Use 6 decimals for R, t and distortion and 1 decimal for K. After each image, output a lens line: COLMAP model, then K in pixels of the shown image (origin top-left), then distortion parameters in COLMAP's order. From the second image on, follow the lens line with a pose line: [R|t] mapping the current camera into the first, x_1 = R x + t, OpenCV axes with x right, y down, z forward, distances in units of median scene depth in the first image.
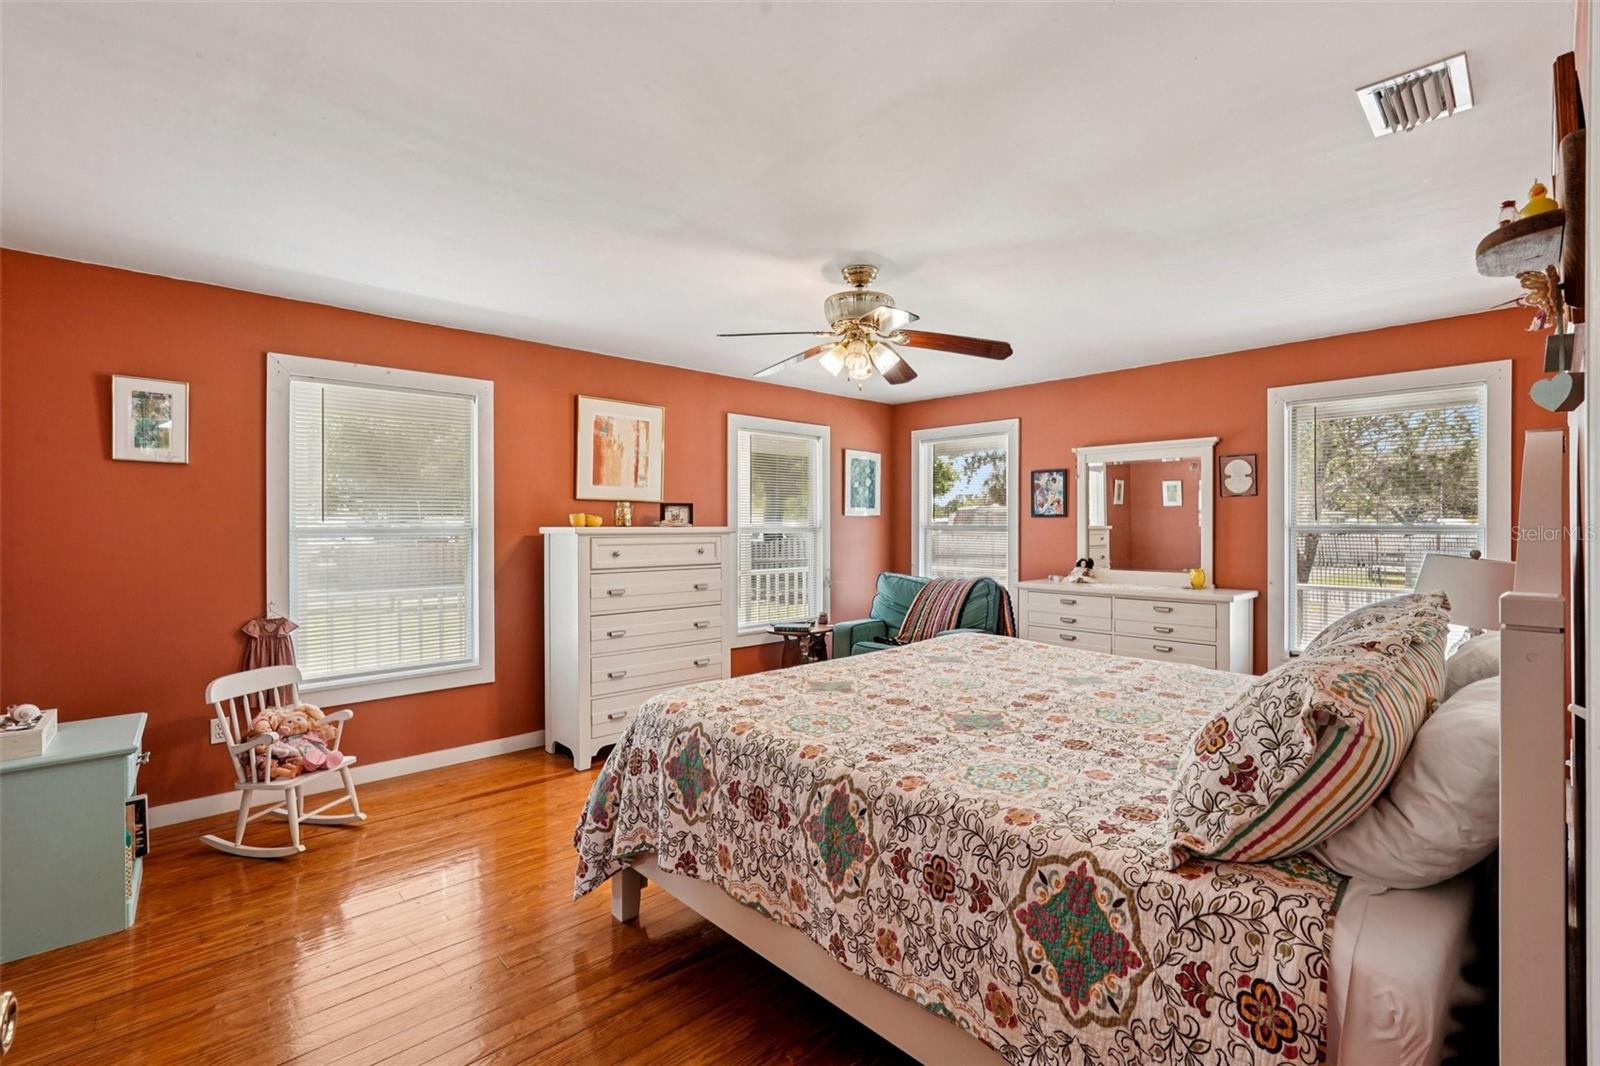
lens RADIAL K [[713.8, 0, 802.0], [0, 713.8, 530.7], [0, 0, 1]] dist [-0.013517, 0.006743]
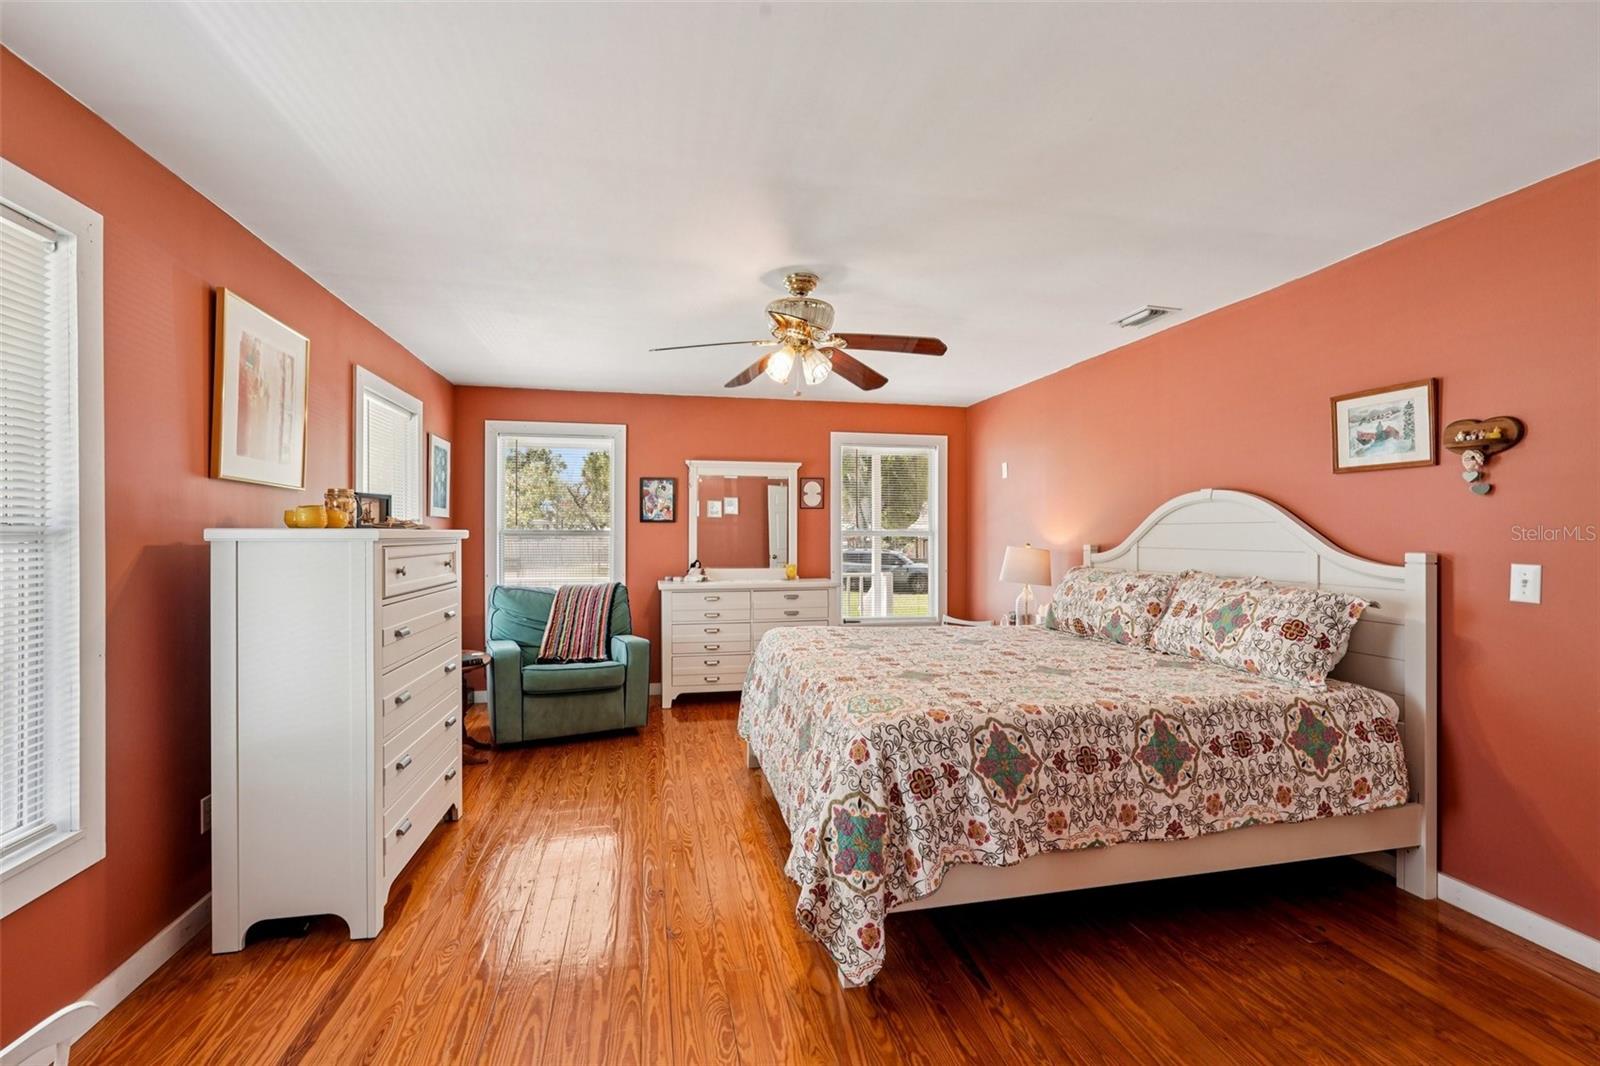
lens RADIAL K [[709.3, 0, 806.9], [0, 709.3, 536.8], [0, 0, 1]] dist [-0.013179, 0.010941]
pose [[0.505984, -0.003959, 0.862534, -0.905282], [0.004336, 0.999989, 0.002047, 0.002332], [-0.862532, 0.002704, 0.505995, 0.550209]]
